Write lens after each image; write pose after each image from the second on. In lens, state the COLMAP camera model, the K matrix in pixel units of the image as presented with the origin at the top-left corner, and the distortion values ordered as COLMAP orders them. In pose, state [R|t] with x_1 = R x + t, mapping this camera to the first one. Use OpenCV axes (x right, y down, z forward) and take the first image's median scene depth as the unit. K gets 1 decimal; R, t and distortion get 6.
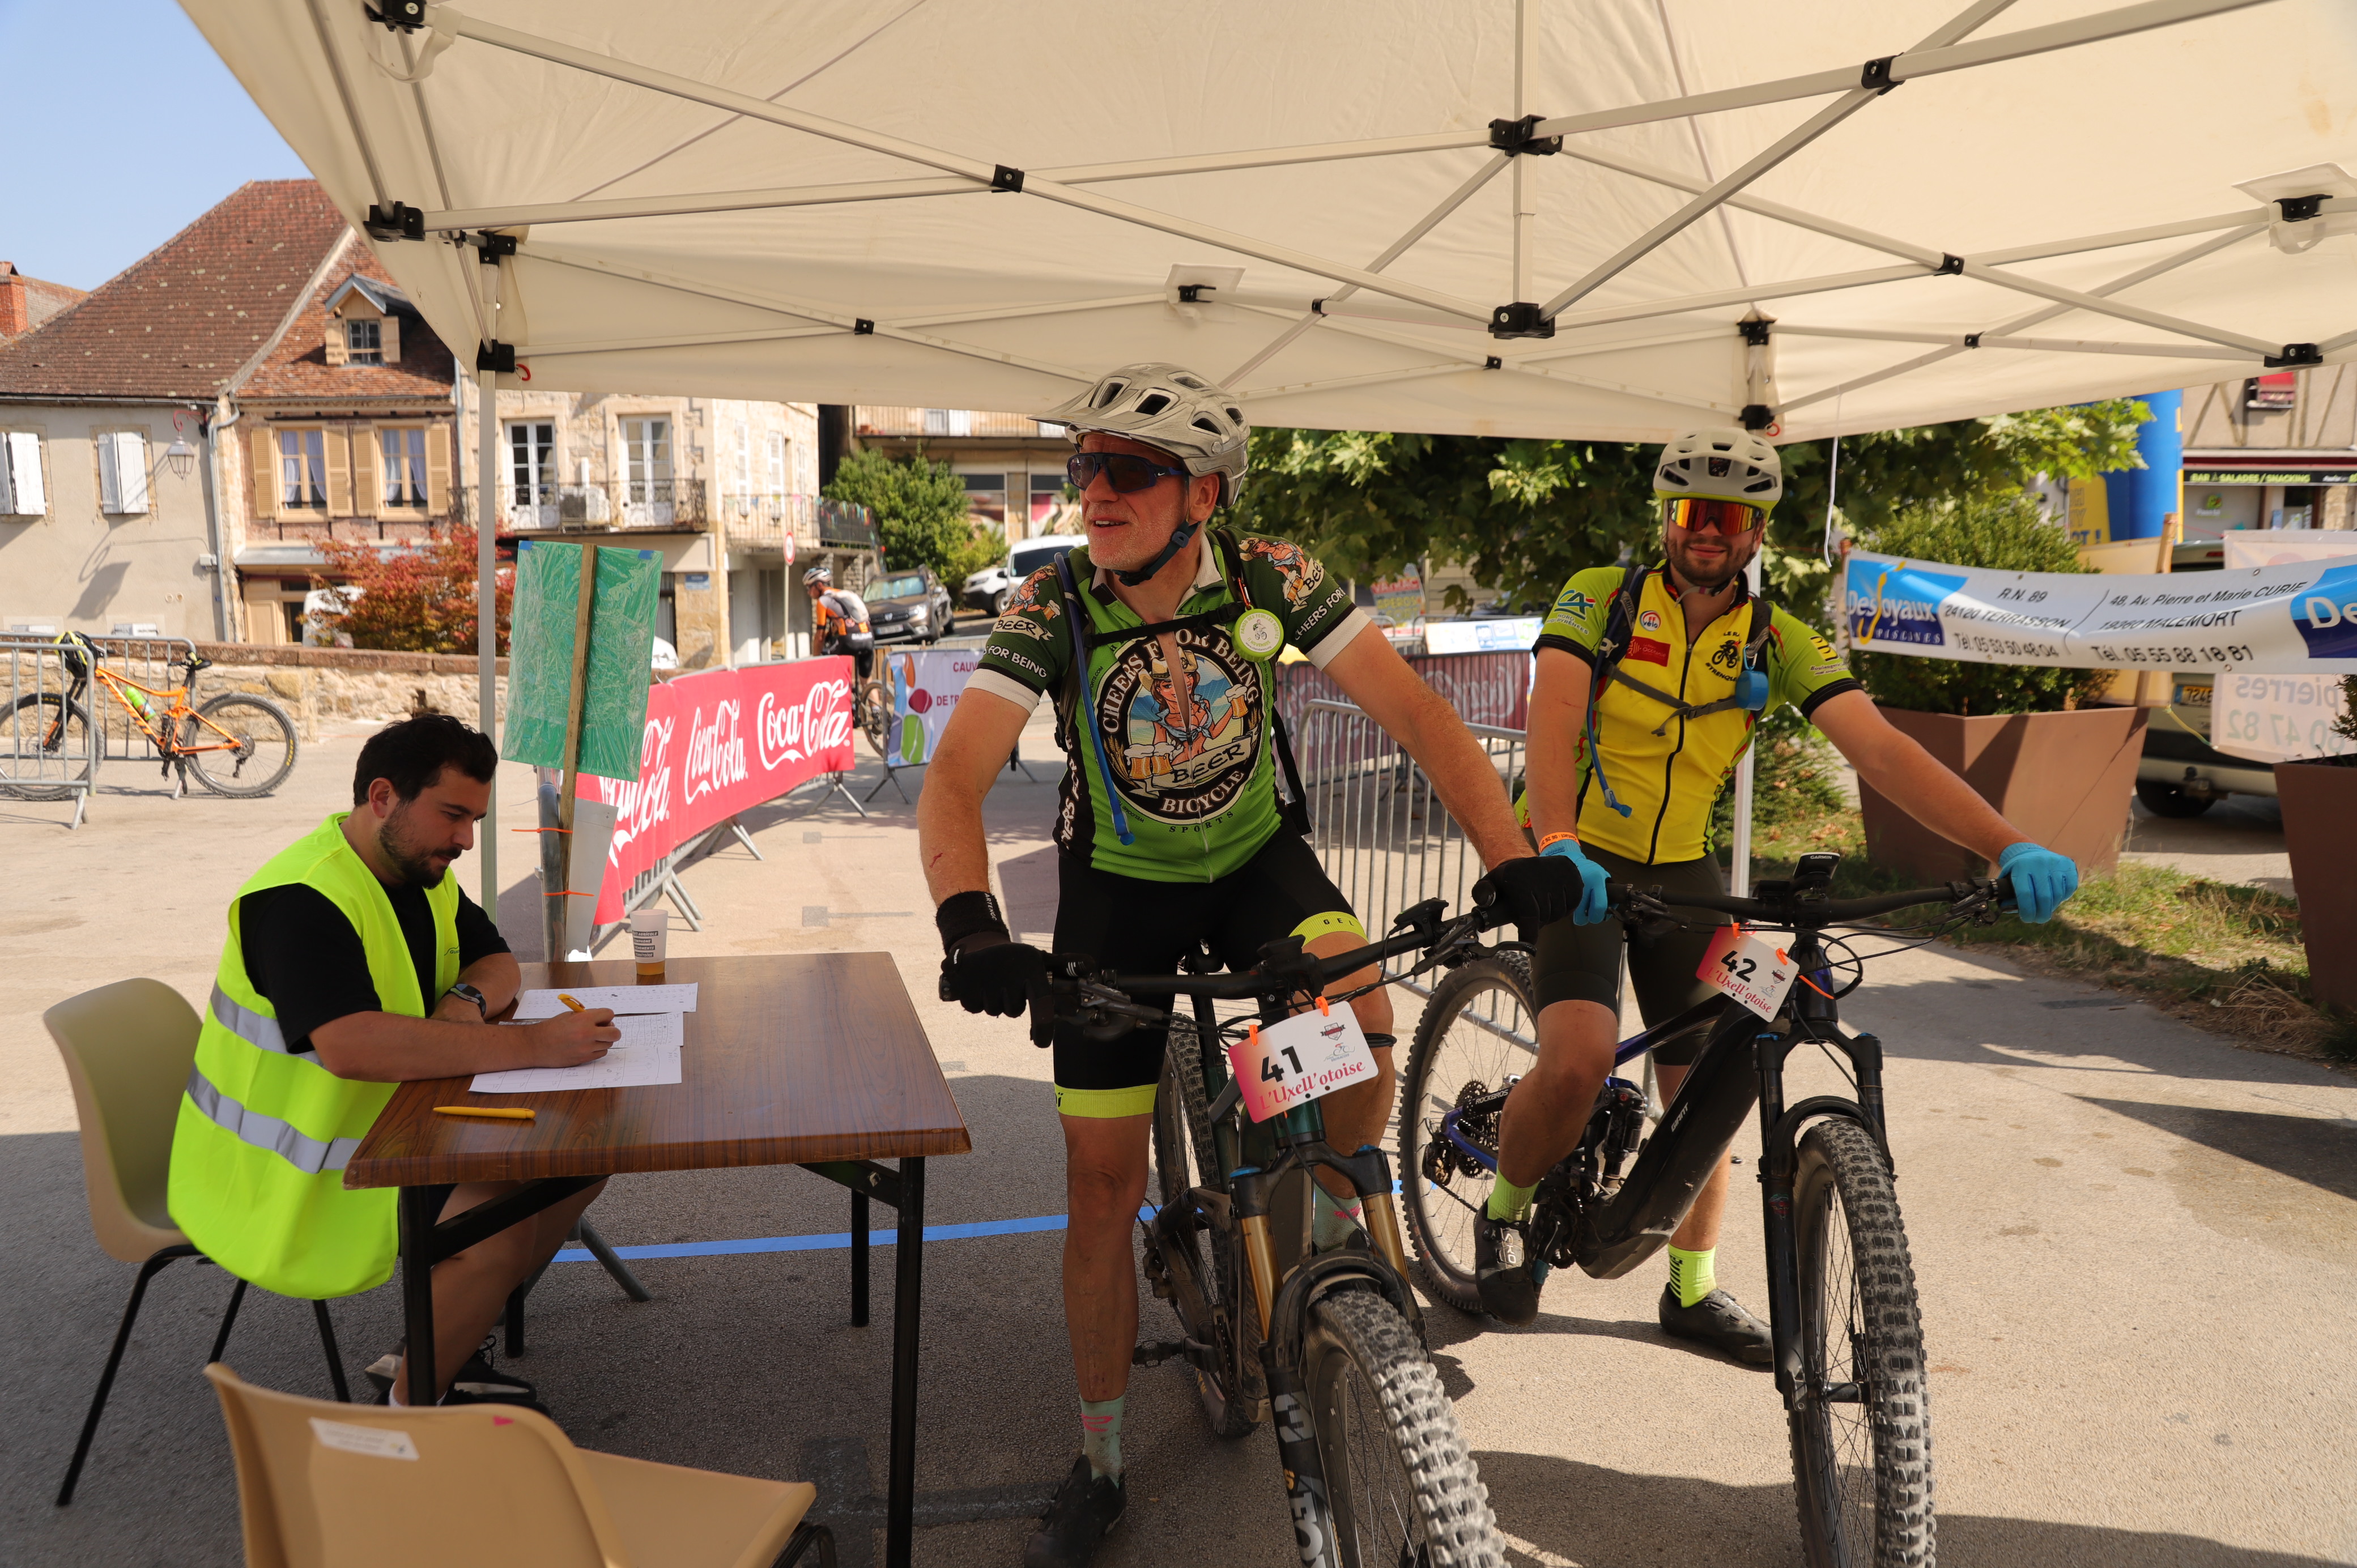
lens RADIAL K [[1707.7, 0, 1172.6], [0, 1707.7, 792.5], [0, 0, 1]] dist [-0.109475, 0.100437]
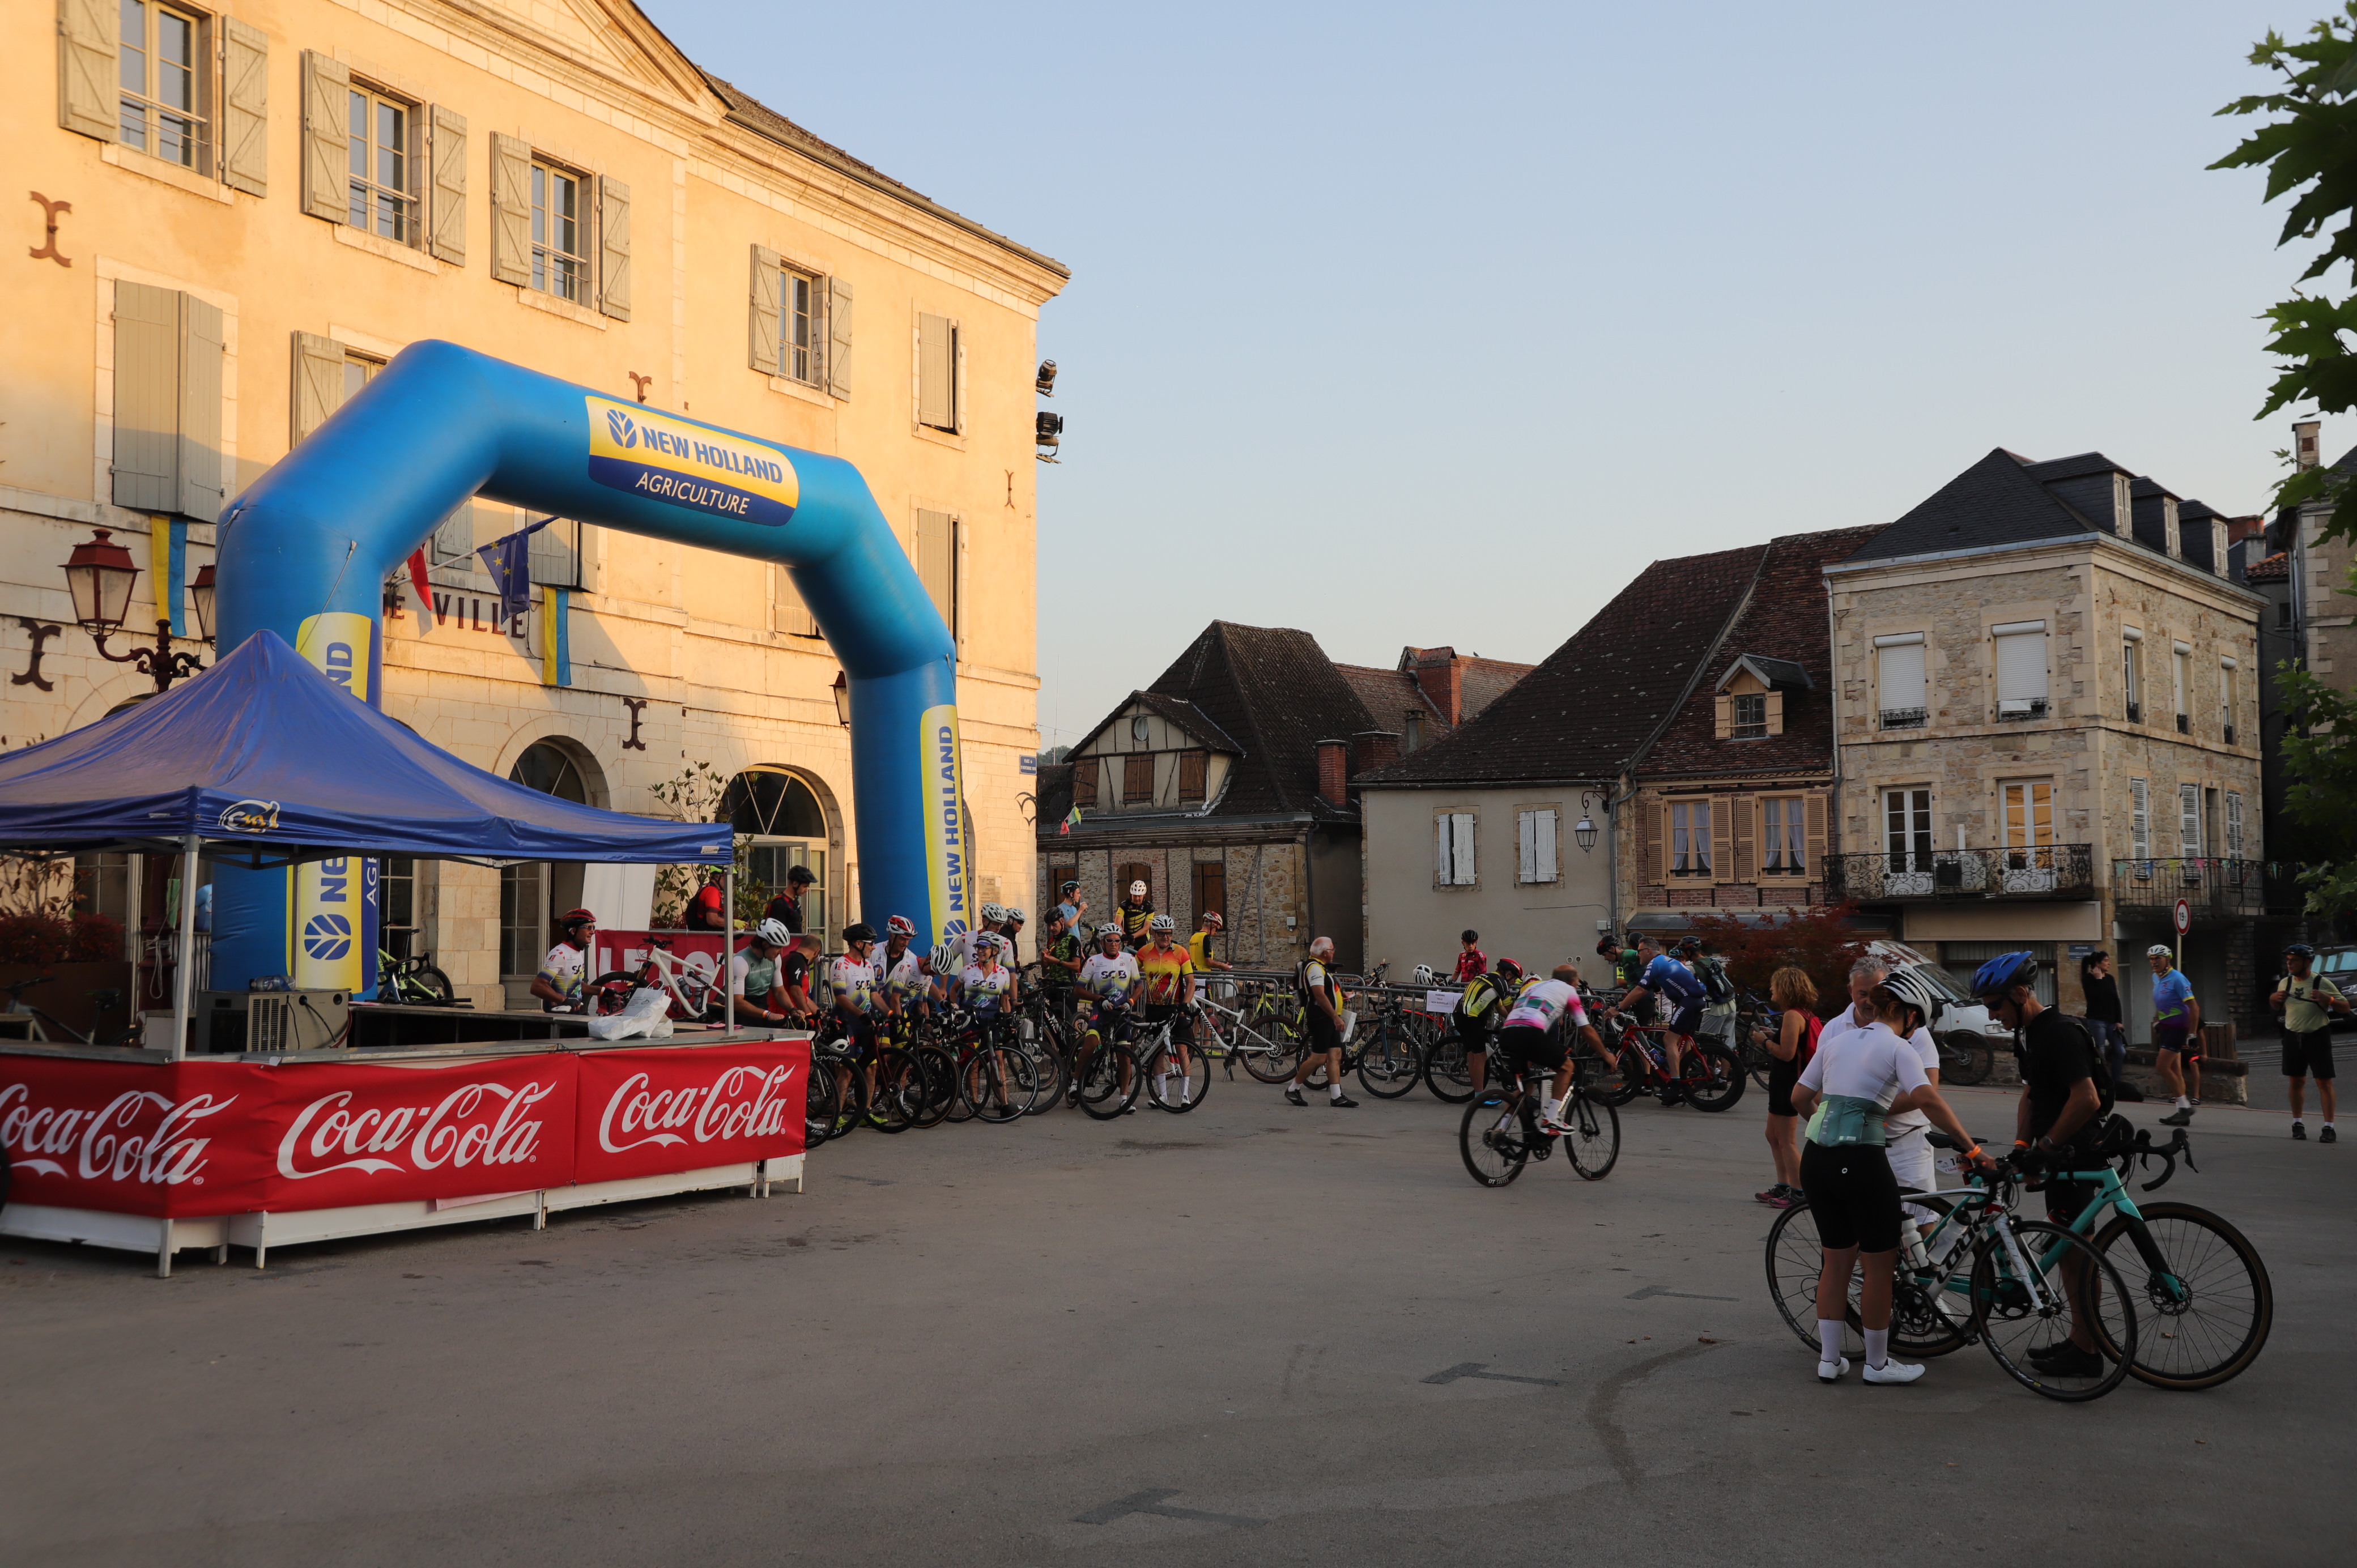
lens RADIAL K [[2328.1, 0, 1178.5], [0, 2328.1, 784.0], [0, 0, 1]] dist [-0.001532, 0.152075]
pose [[0.767234, -0.039948, -0.640122, 0.173969], [-0.081185, 0.983981, -0.158714, 0.030664], [0.636208, 0.173739, 0.751701, -0.318683]]
